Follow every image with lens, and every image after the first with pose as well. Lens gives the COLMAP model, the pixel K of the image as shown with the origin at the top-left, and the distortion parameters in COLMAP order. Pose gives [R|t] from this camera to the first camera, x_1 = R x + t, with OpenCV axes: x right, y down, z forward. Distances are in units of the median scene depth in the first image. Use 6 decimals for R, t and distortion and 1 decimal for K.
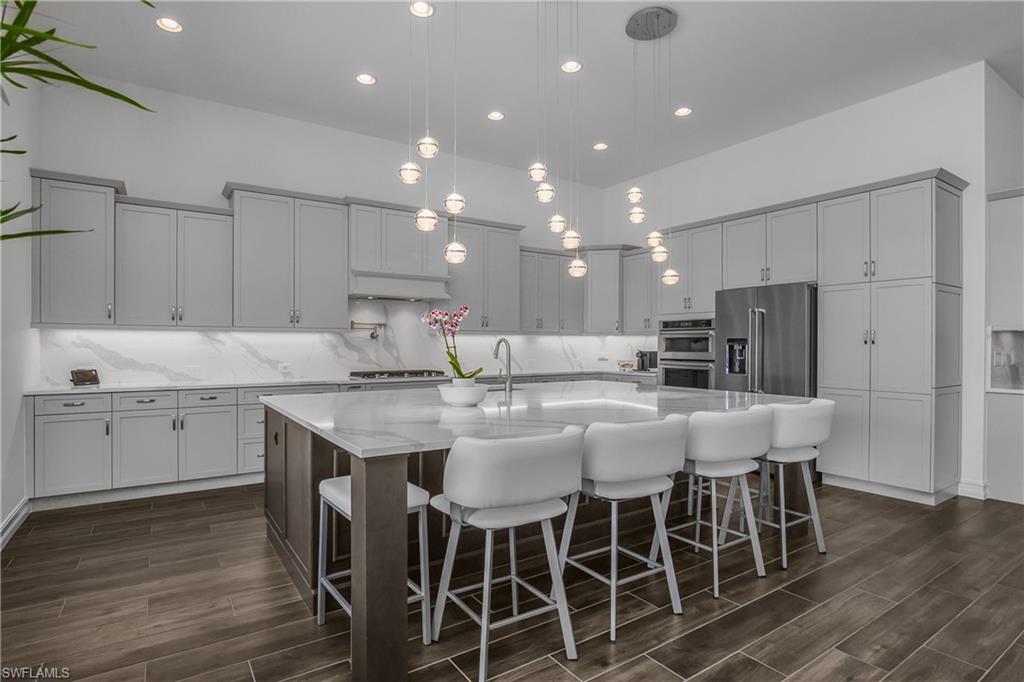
lens RADIAL K [[514.3, 0, 502.7], [0, 514.3, 341.8], [0, 0, 1]] dist [-0.017339, 0.000970]
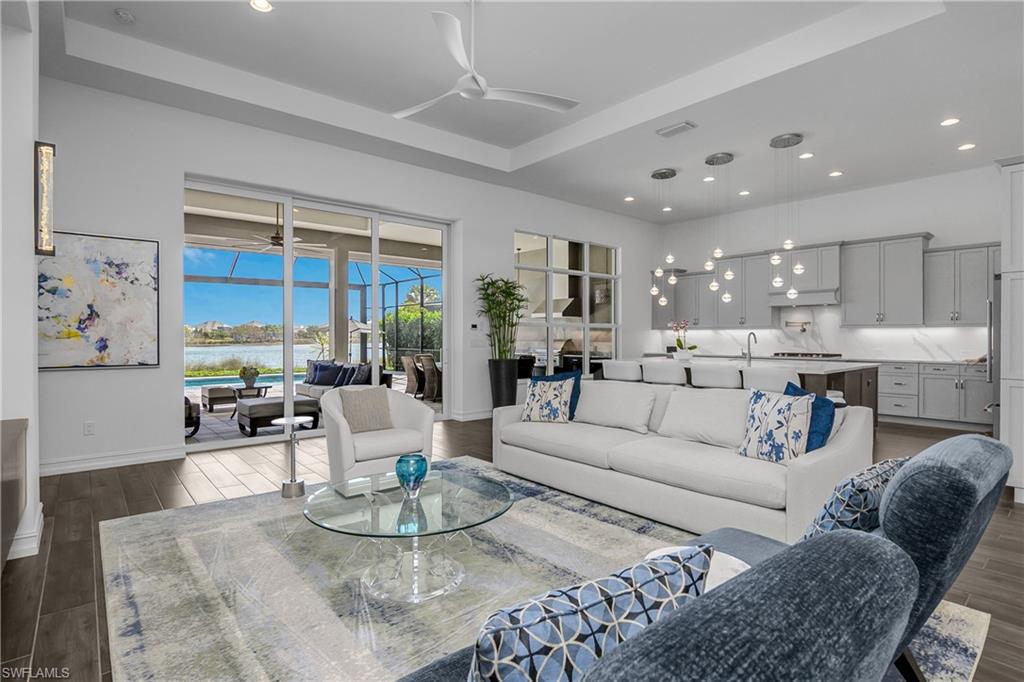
lens RADIAL K [[507.1, 0, 505.2], [0, 507.1, 337.5], [0, 0, 1]] dist [-0.025516, 0.000203]
pose [[0.112877, 0.001972, -0.993607, 1.248019], [0.004427, 0.999987, 0.002487, 0.002578], [0.993599, -0.004679, 0.112867, -0.062245]]
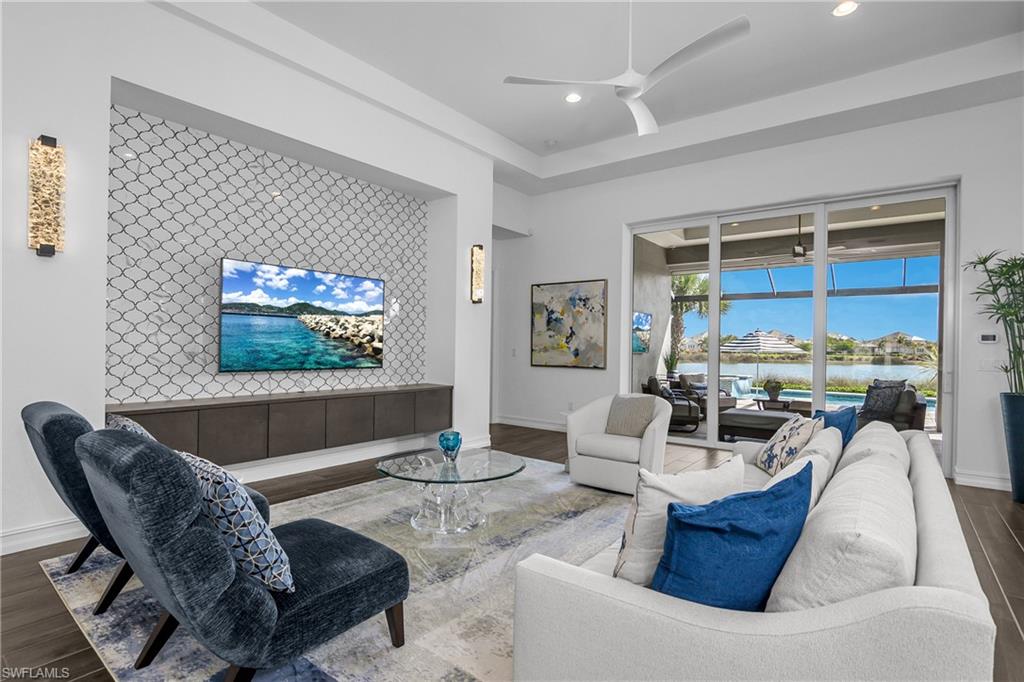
lens RADIAL K [[504.8, 0, 512.9], [0, 504.8, 345.4], [0, 0, 1]] dist [-0.005491, -0.000196]
pose [[-0.943692, -0.014765, -0.330495, 0.896218], [-0.013398, 0.999890, -0.006413, 0.005712], [0.330554, -0.001624, -0.943786, 0.578290]]
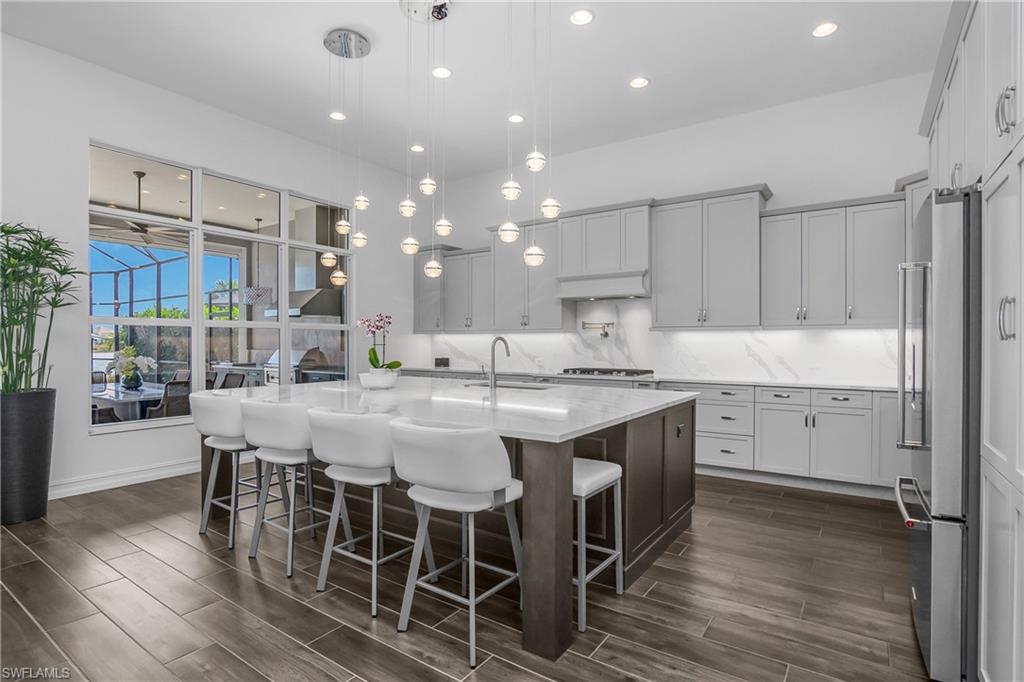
lens RADIAL K [[519.3, 0, 509.0], [0, 519.3, 345.1], [0, 0, 1]] dist [-0.018307, 0.000073]
pose [[0.374033, 0.003939, -0.927407, 0.719062], [0.004224, 0.999973, 0.005951, 0.002600], [0.927406, -0.006143, 0.374006, 0.460047]]
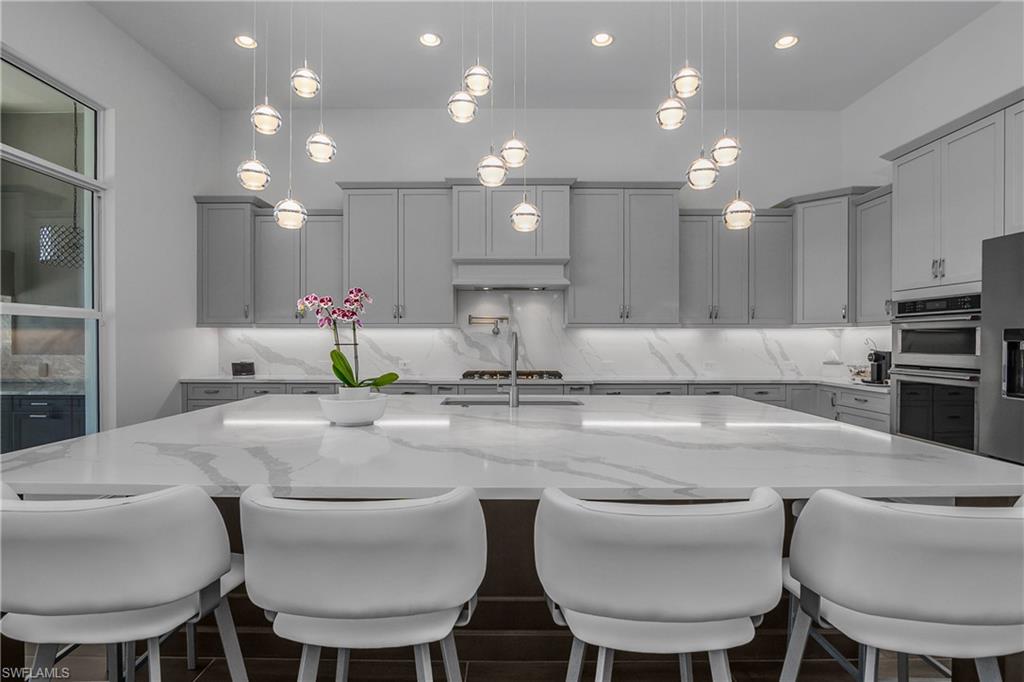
lens RADIAL K [[519.3, 0, 509.0], [0, 519.3, 345.1], [0, 0, 1]] dist [-0.018307, 0.000073]
pose [[0.833428, 0.003950, -0.552614, 0.292464], [0.002826, 0.999931, 0.011410, 0.002605], [0.552621, -0.011071, 0.833359, 0.282071]]
